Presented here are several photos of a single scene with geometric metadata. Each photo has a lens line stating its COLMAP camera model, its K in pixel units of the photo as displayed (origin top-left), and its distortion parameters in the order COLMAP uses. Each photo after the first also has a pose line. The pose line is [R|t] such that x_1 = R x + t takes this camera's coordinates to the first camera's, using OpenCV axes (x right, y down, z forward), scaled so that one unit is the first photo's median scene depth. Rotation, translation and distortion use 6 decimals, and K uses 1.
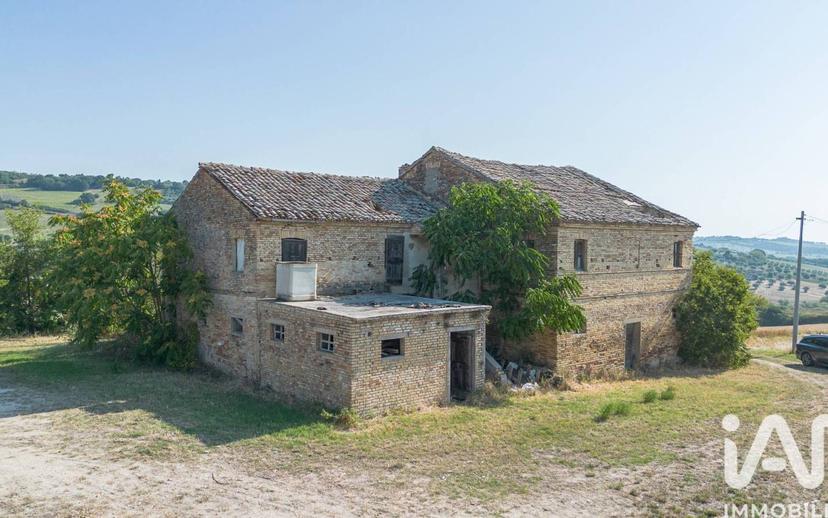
lens RADIAL K [[649.6, 0, 411.5], [0, 649.6, 250.1], [0, 0, 1]] dist [0.088644, -0.086671]
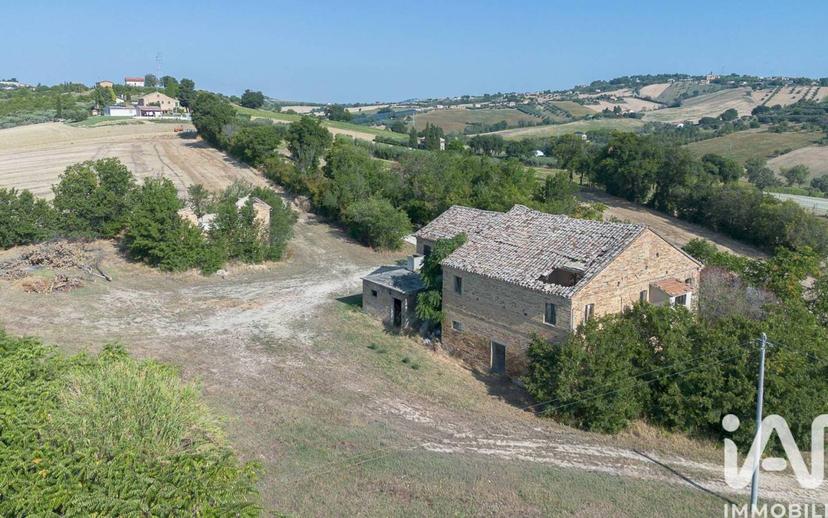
lens RADIAL K [[665.6, 0, 416.5], [0, 665.6, 209.1], [0, 0, 1]] dist [0.066515, -0.052540]
pose [[-0.045702, 0.131023, -0.990325, 2.041595], [-0.024139, 0.990927, 0.132216, -0.434682], [0.998663, 0.029948, -0.042125, 0.995652]]
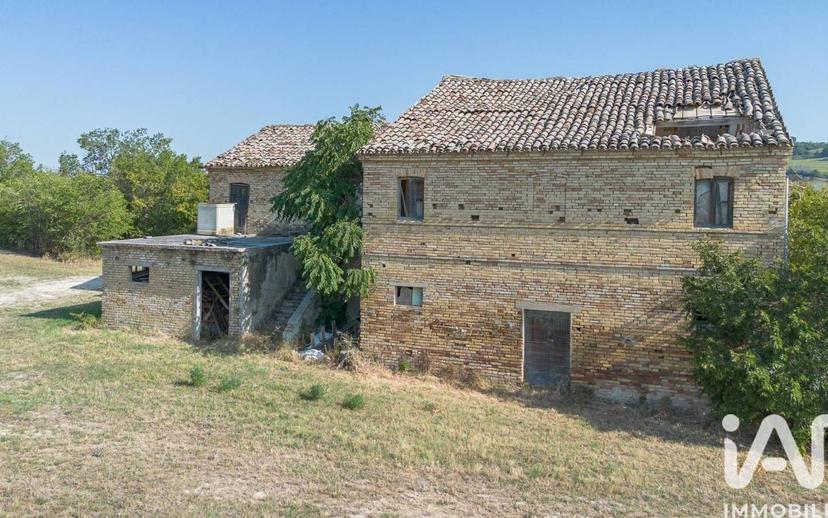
lens RADIAL K [[665.6, 0, 416.5], [0, 665.6, 209.1], [0, 0, 1]] dist [0.066515, -0.052540]
pose [[0.465841, 0.006667, -0.884843, 0.953852], [-0.023820, 0.999704, -0.005008, 0.024561], [0.884548, 0.023409, 0.465862, 0.684520]]
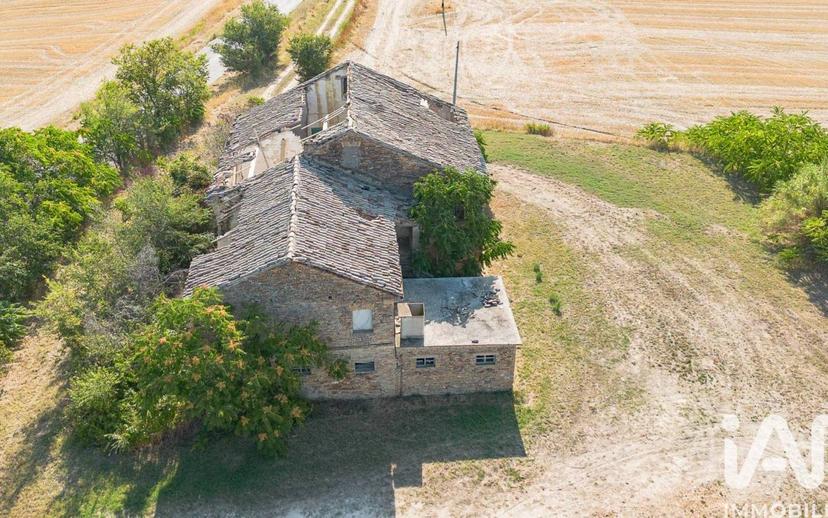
lens RADIAL K [[825.8, 0, 414.0], [0, 825.8, 259.0], [0, 0, 1]] dist [0.103734, -0.008008]
pose [[0.602567, -0.427028, 0.674211, -1.123053], [0.012258, 0.849656, 0.527195, -0.845806], [-0.797974, -0.309406, 0.517209, 0.154552]]
